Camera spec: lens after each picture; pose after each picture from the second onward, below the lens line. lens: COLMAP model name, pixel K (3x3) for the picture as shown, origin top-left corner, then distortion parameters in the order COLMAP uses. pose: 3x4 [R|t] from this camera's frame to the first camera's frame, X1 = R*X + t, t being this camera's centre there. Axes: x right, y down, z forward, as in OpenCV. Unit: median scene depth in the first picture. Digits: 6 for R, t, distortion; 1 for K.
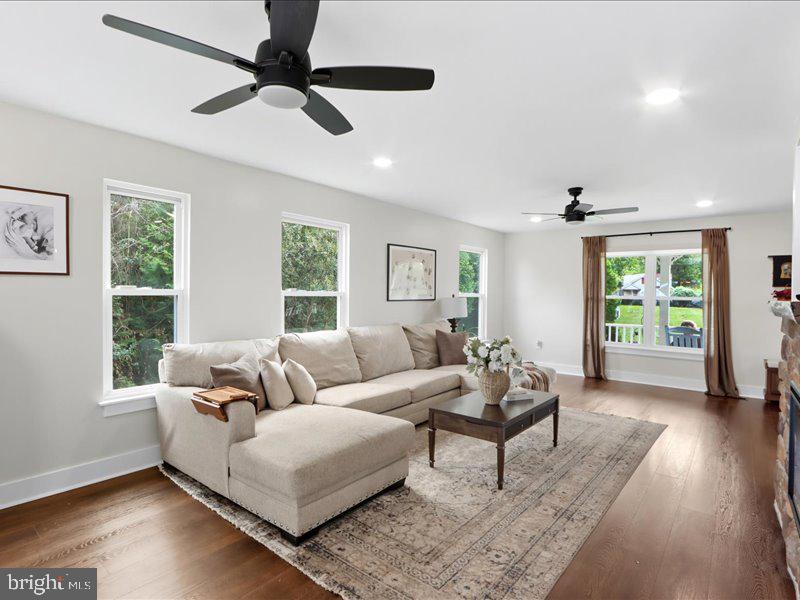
lens RADIAL K [[428.4, 0, 401.1], [0, 428.4, 308.2], [0, 0, 1]] dist [-0.002123, -0.000309]
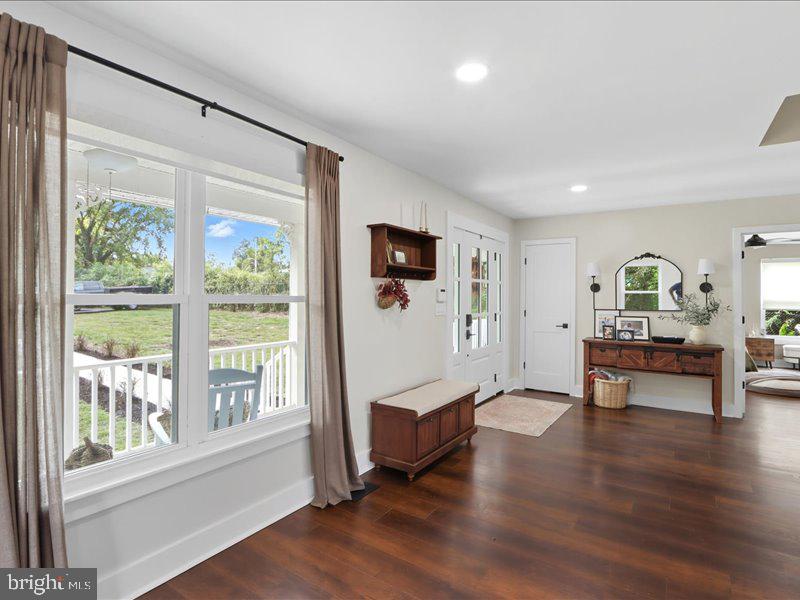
lens RADIAL K [[429.8, 0, 396.0], [0, 429.8, 294.4], [0, 0, 1]] dist [-0.002266, 0.000486]
pose [[-0.084974, -0.014318, 0.996280, 0.325340], [0.029620, 0.999419, 0.016890, -0.042335], [-0.995943, 0.030945, -0.084501, 1.240047]]
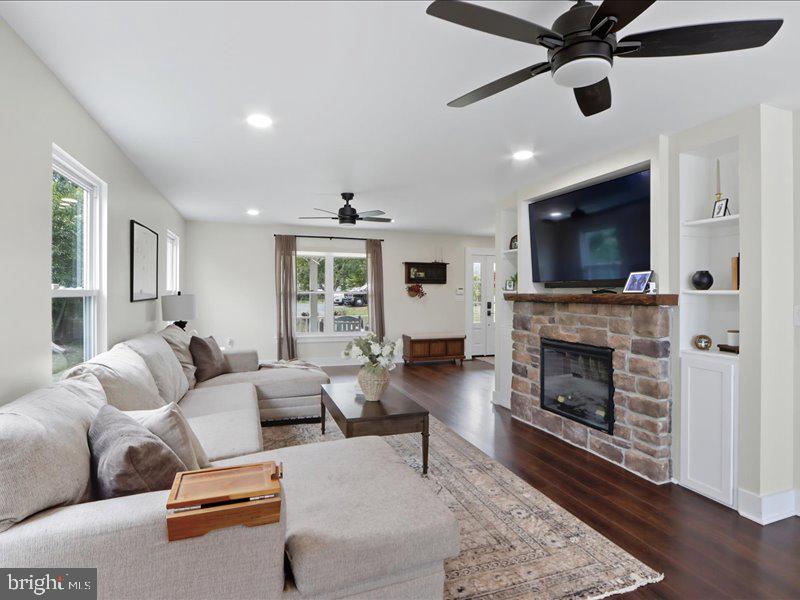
lens RADIAL K [[429.8, 0, 396.0], [0, 429.8, 294.4], [0, 0, 1]] dist [-0.002266, 0.000486]
pose [[0.522663, -0.017049, 0.852369, -0.470653], [0.034679, 0.999398, -0.001275, -0.015406], [-0.851834, 0.030225, 0.522939, 0.325728]]
